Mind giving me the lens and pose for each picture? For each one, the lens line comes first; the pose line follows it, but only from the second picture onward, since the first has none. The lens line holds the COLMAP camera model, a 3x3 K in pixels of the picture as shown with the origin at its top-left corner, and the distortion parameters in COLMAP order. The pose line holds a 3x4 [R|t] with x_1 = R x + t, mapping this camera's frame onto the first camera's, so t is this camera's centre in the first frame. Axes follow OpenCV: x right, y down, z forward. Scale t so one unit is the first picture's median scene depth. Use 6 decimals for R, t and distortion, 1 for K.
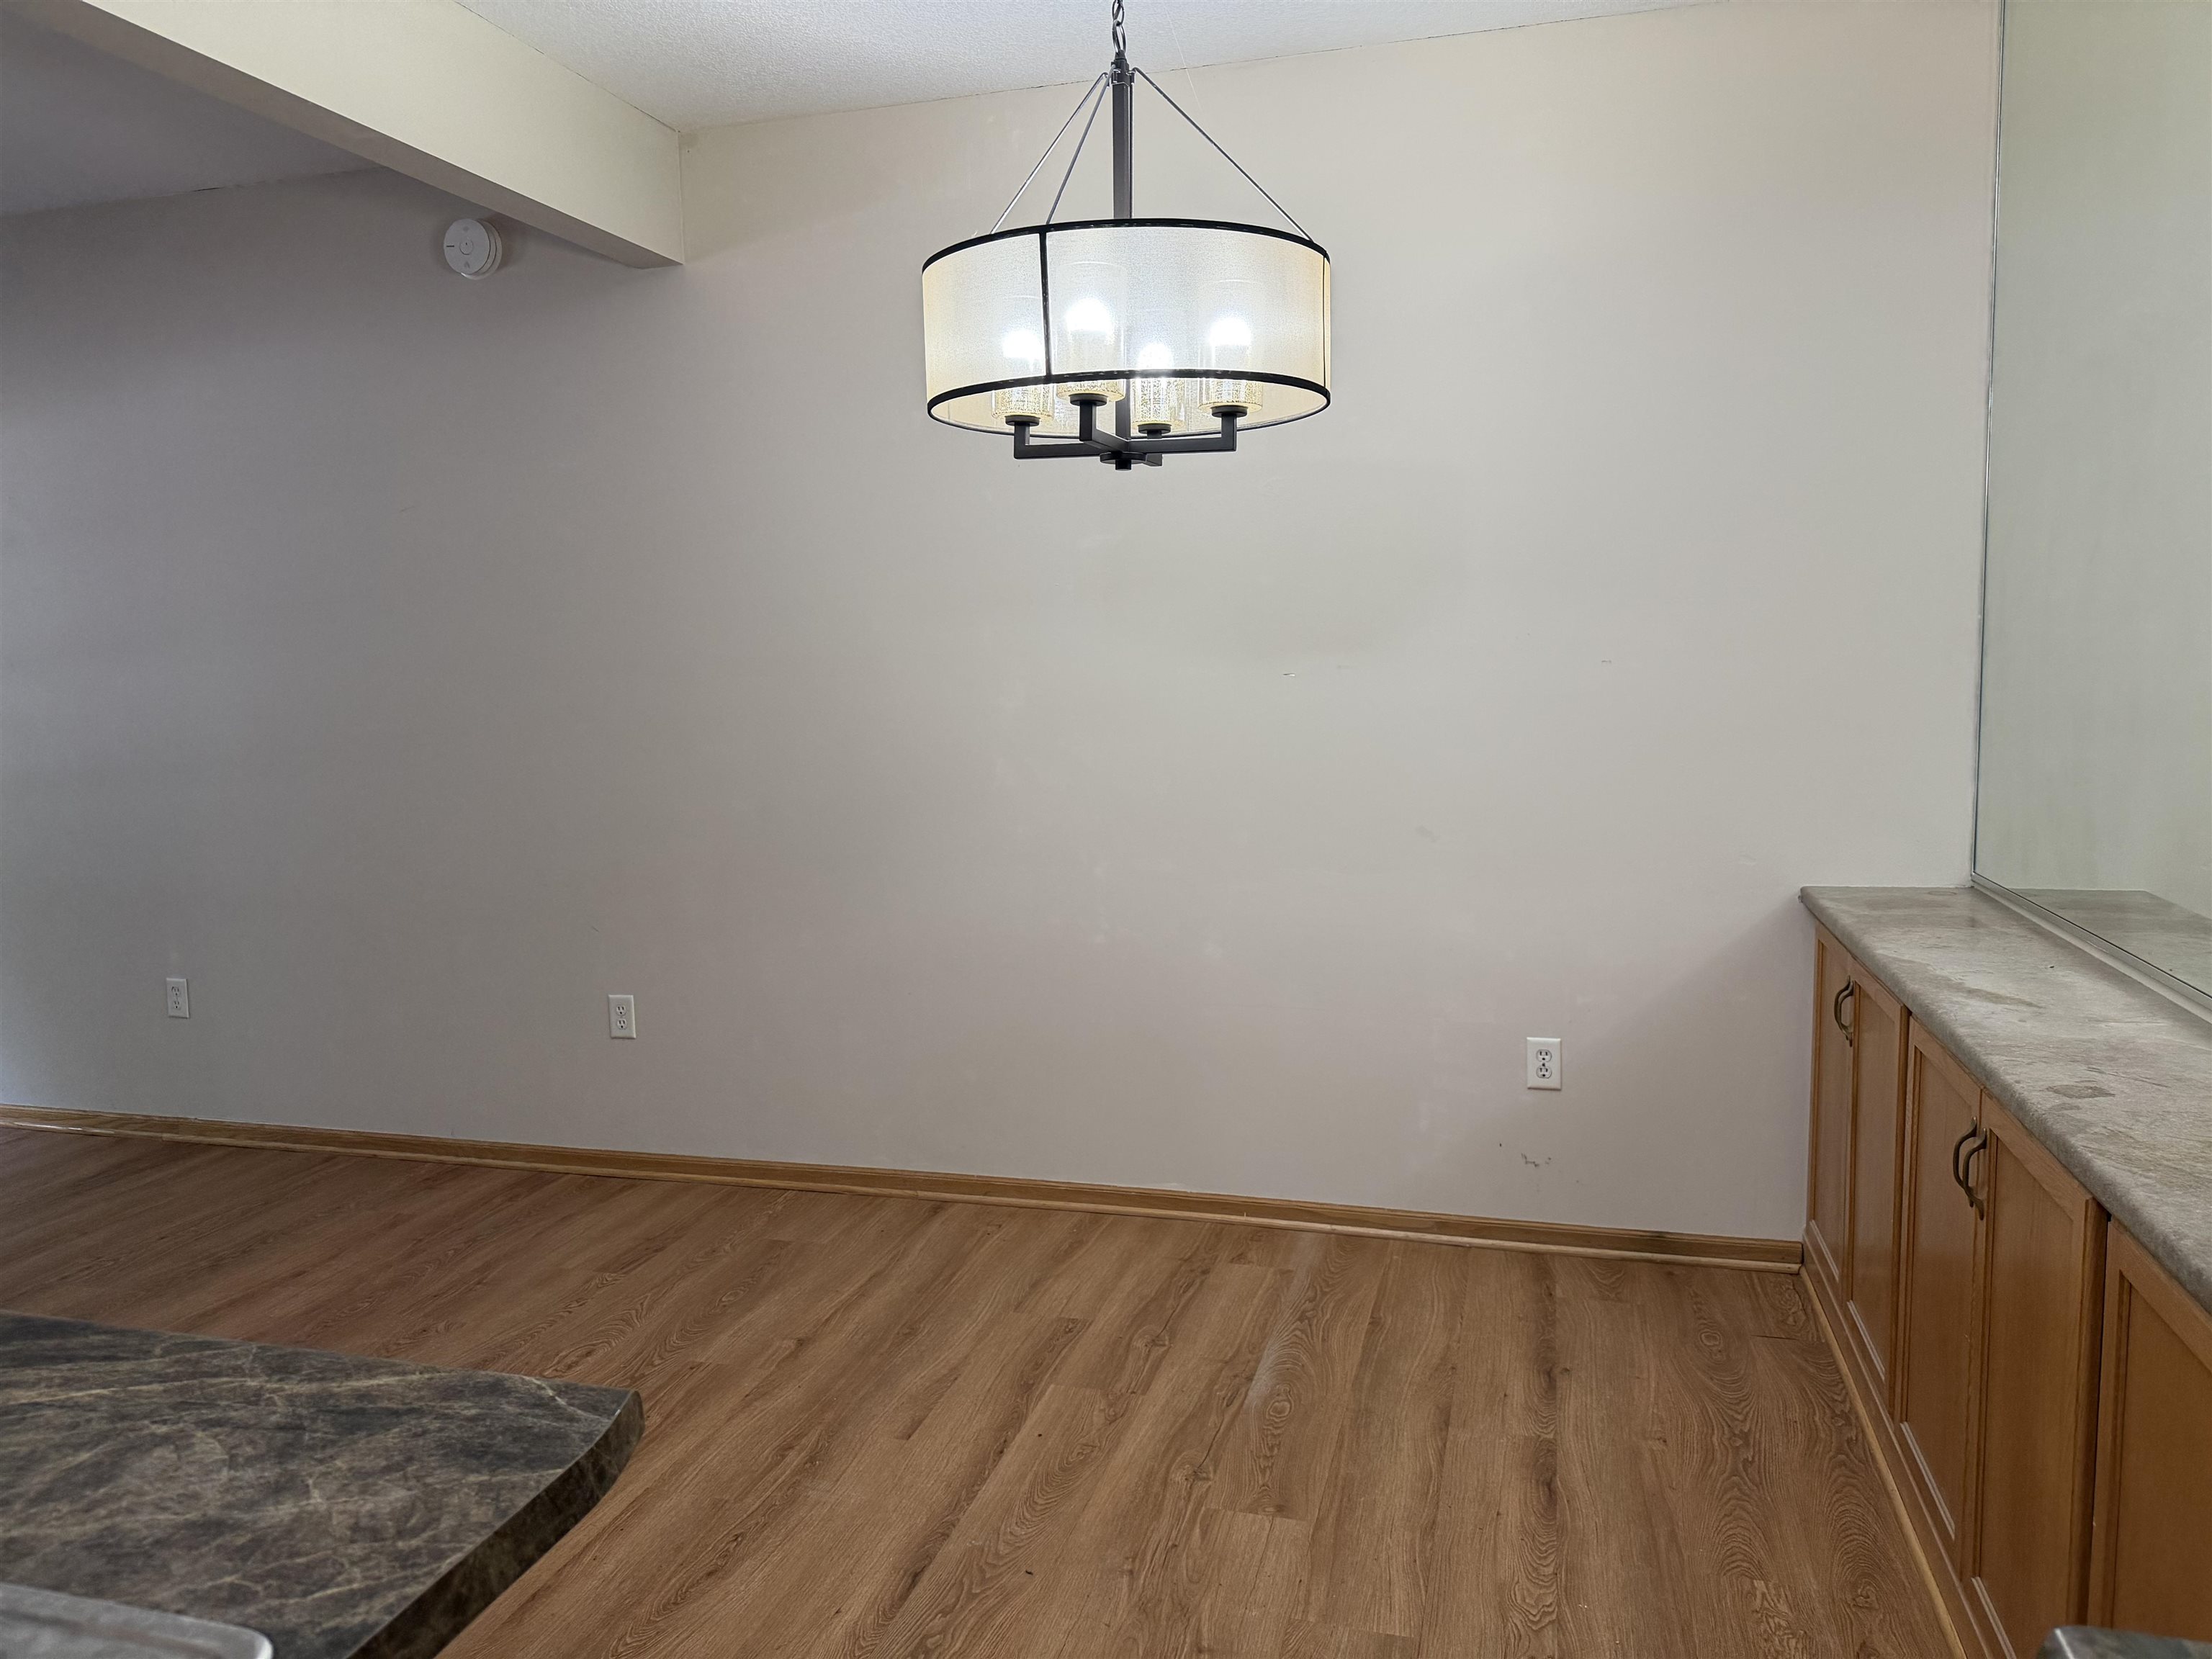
lens RADIAL K [[1587.5, 0, 1107.6], [0, 1587.5, 820.5], [0, 0, 1]] dist [-0.011676, 0.000356]
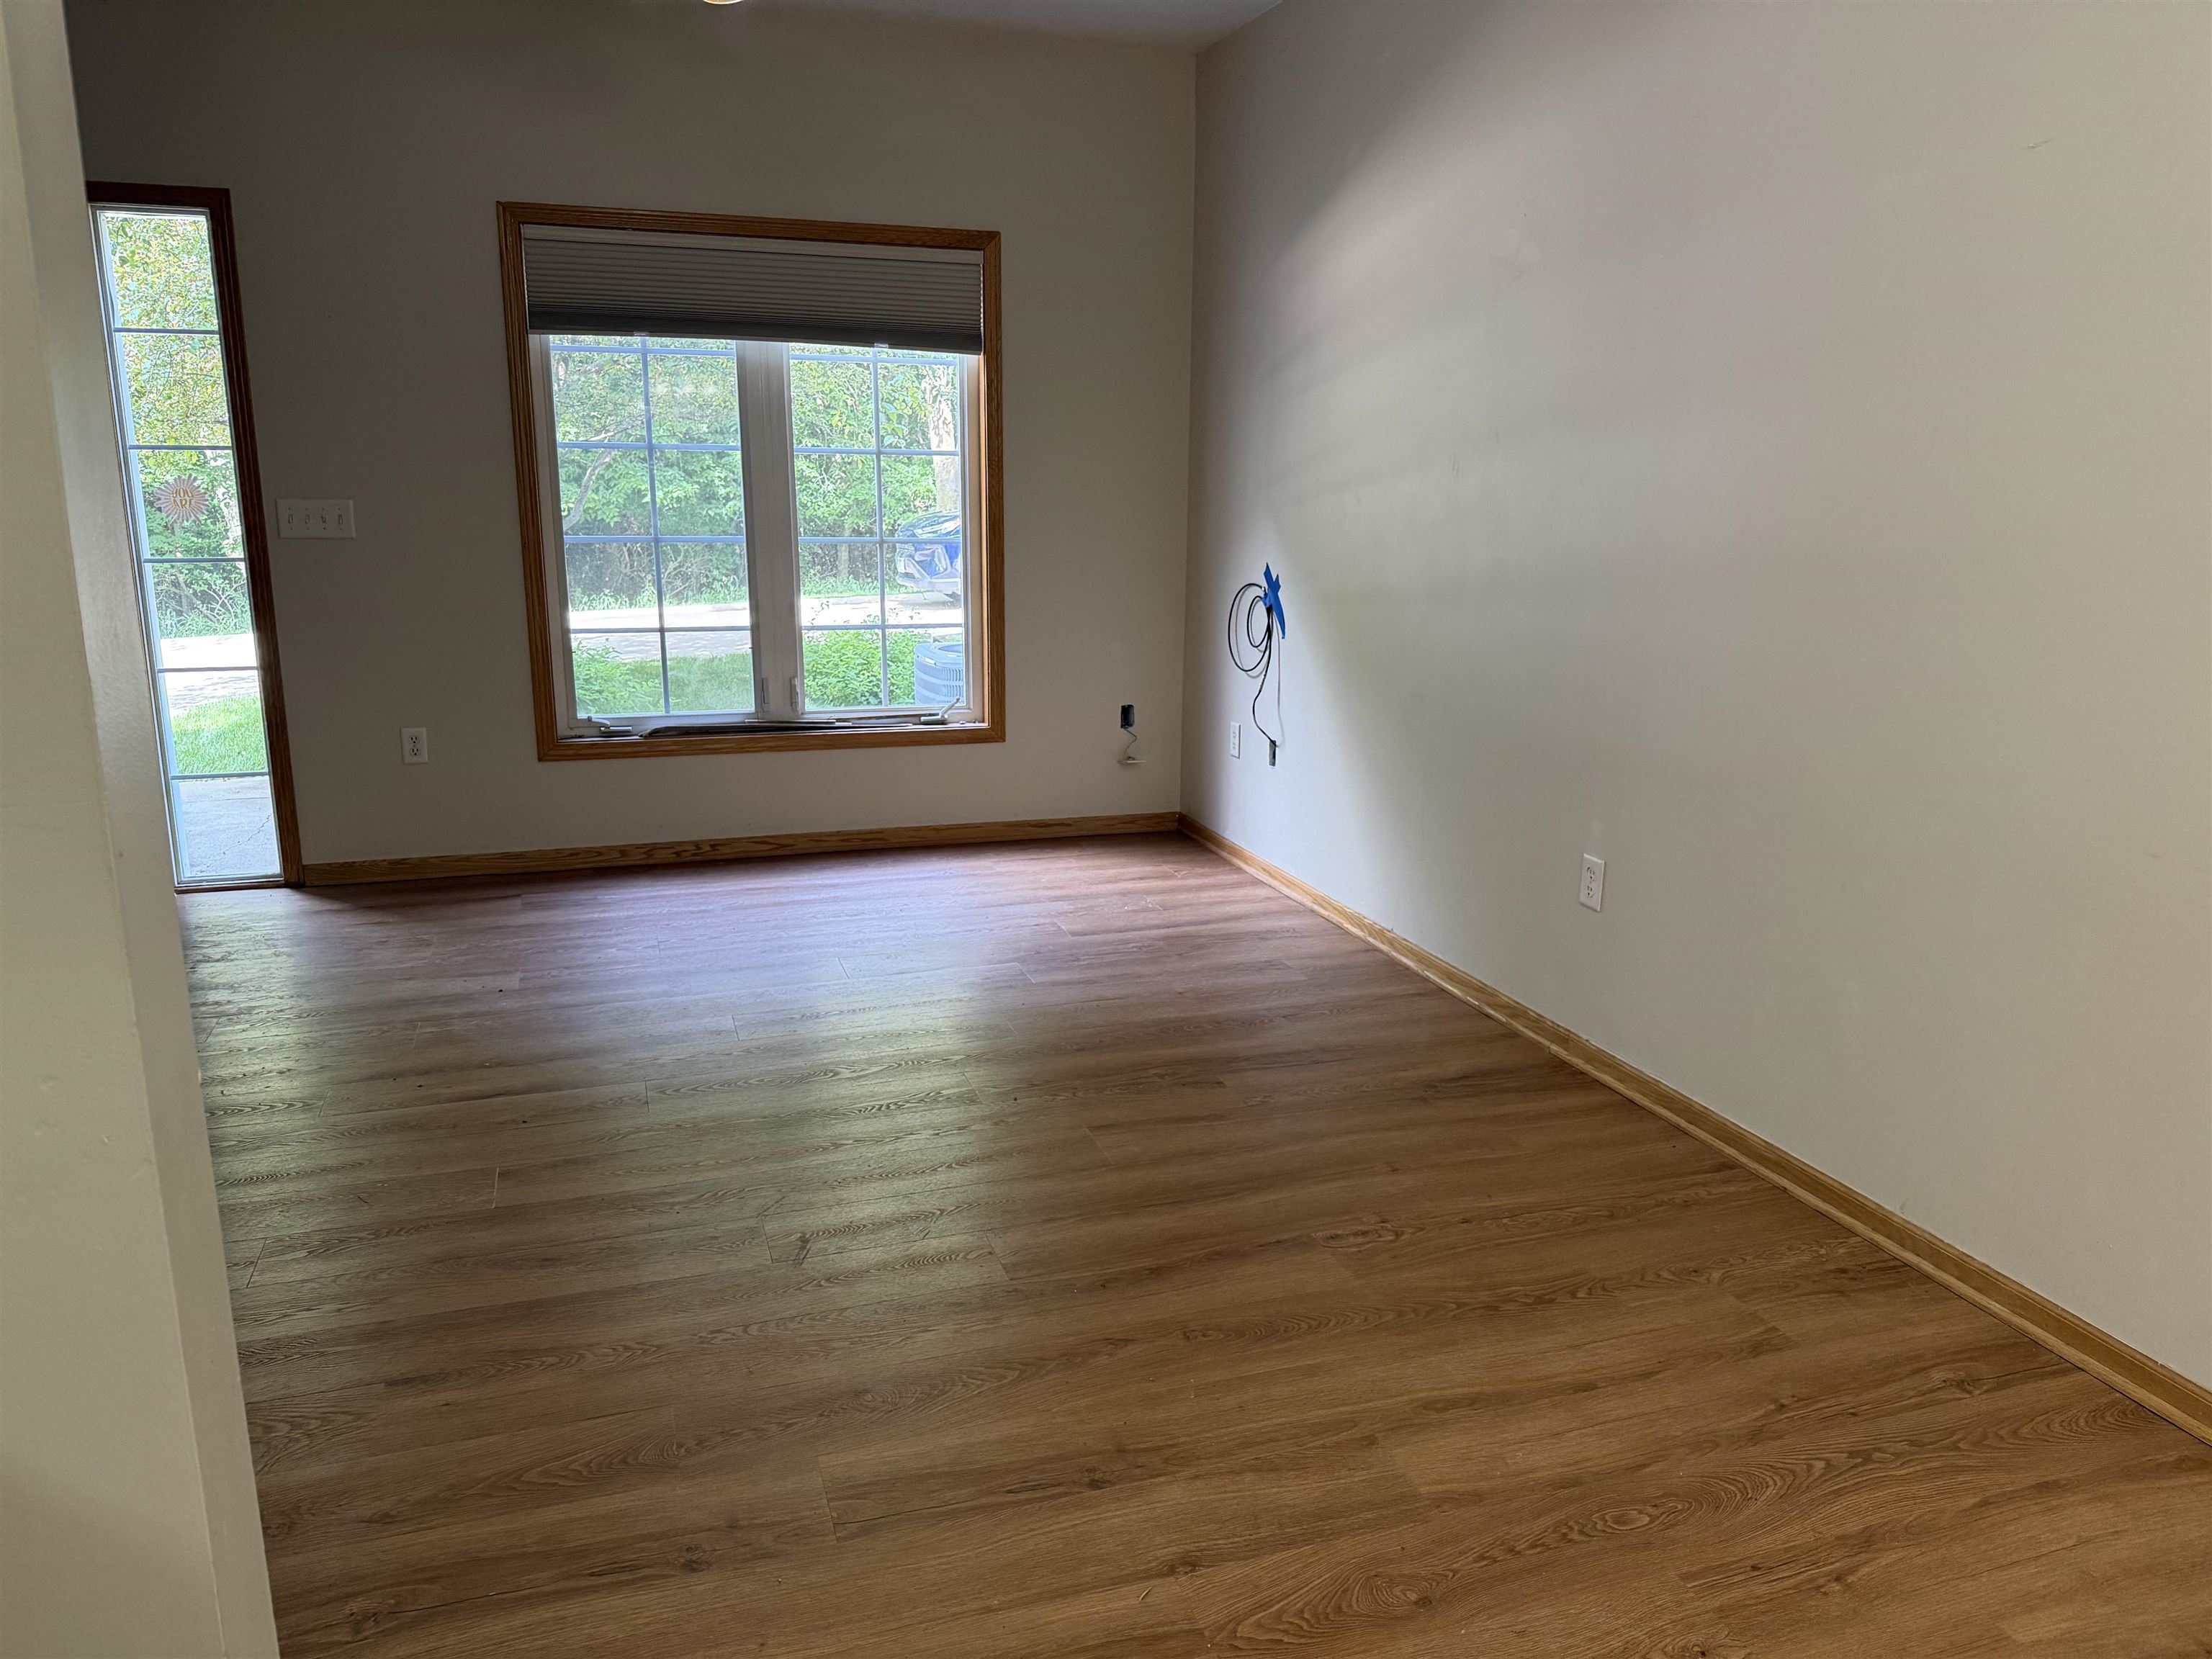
lens RADIAL K [[1587.5, 0, 1113.8], [0, 1587.5, 820.9], [0, 0, 1]] dist [-0.011676, 0.000356]
pose [[0.574439, 0.214272, -0.790004, -0.138630], [-0.121379, 0.976758, 0.176666, -0.023363], [0.809498, -0.005594, 0.587096, 0.399205]]
